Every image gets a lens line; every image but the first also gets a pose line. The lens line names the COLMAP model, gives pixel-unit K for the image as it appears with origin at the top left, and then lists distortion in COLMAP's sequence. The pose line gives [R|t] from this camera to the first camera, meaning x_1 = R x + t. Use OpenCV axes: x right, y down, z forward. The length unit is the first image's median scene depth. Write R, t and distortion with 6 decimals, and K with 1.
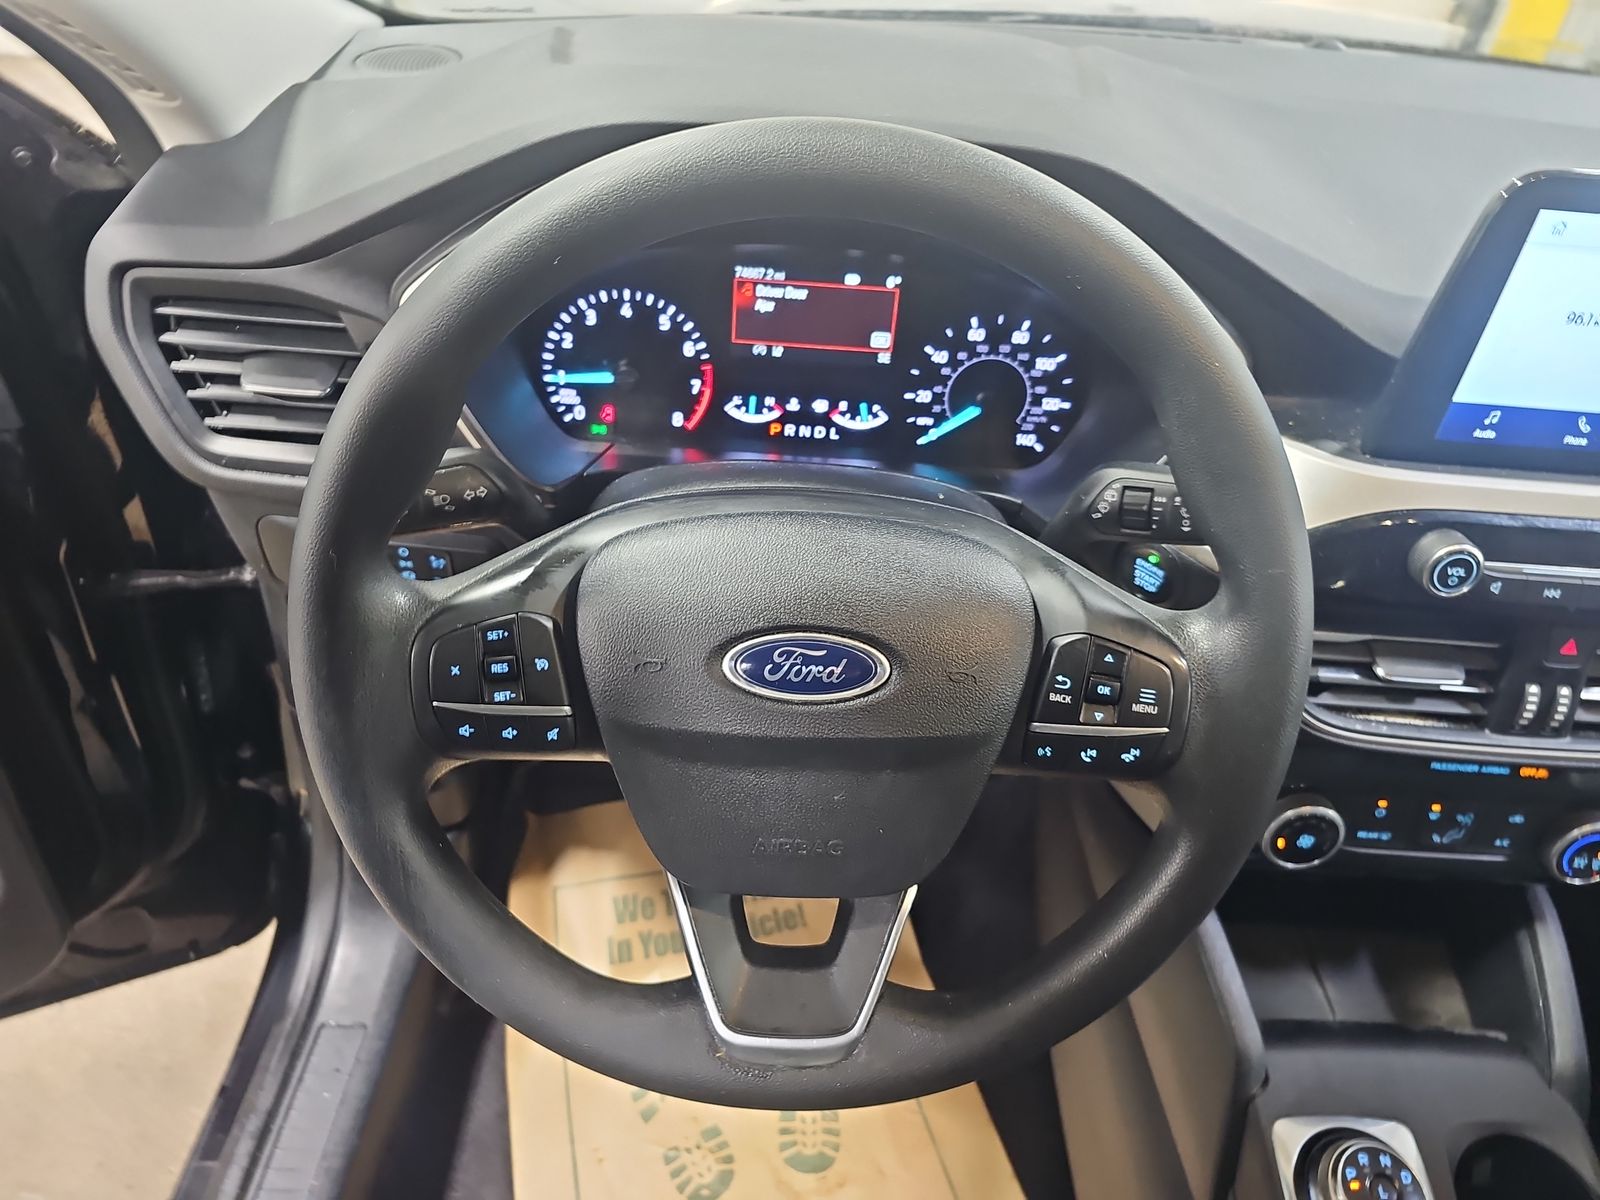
lens RADIAL K [[1069.4, 0, 804.5], [0, 1069.4, 589.2], [0, 0, 1]] dist [0.007420, -0.020249]
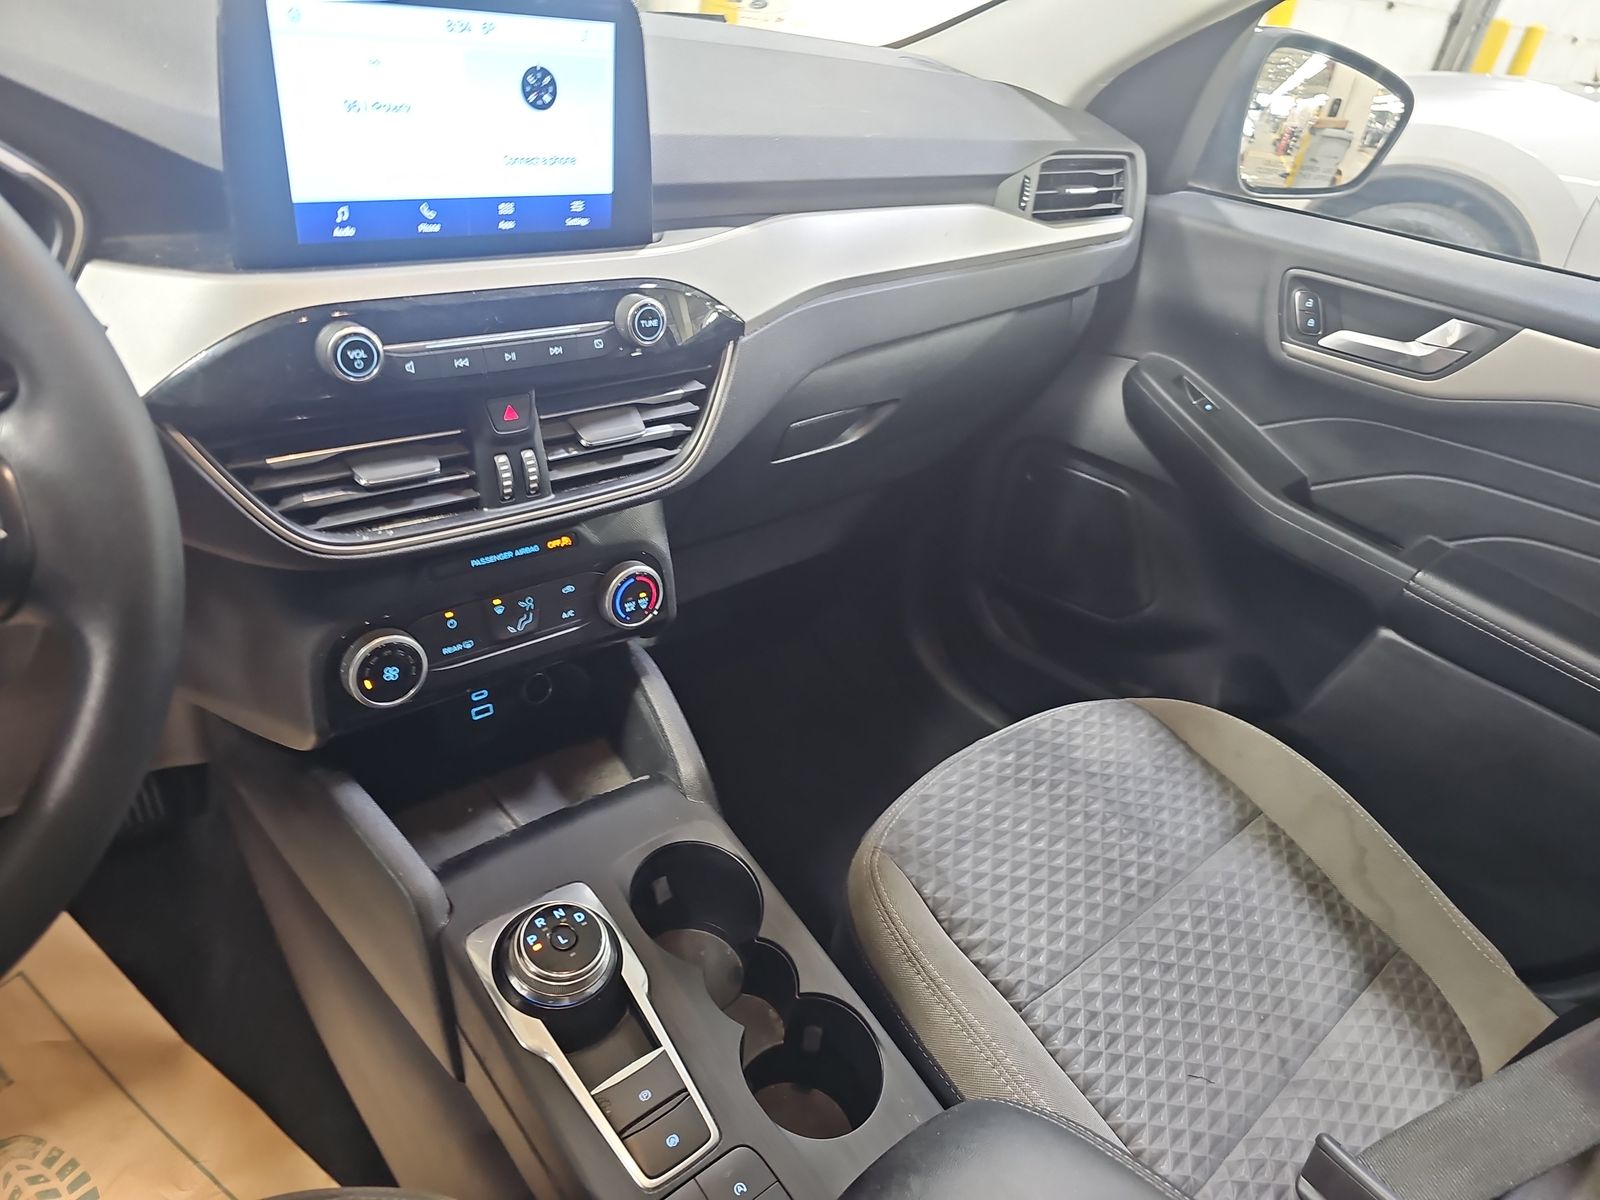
lens RADIAL K [[1069.4, 0, 798.1], [0, 1069.4, 588.5], [0, 0, 1]] dist [0.007420, -0.020249]
pose [[0.750504, -0.322991, 0.576558, 0.184375], [0.345110, 0.935570, 0.074883, 0.204508], [-0.563597, 0.142776, 0.813617, -0.064646]]
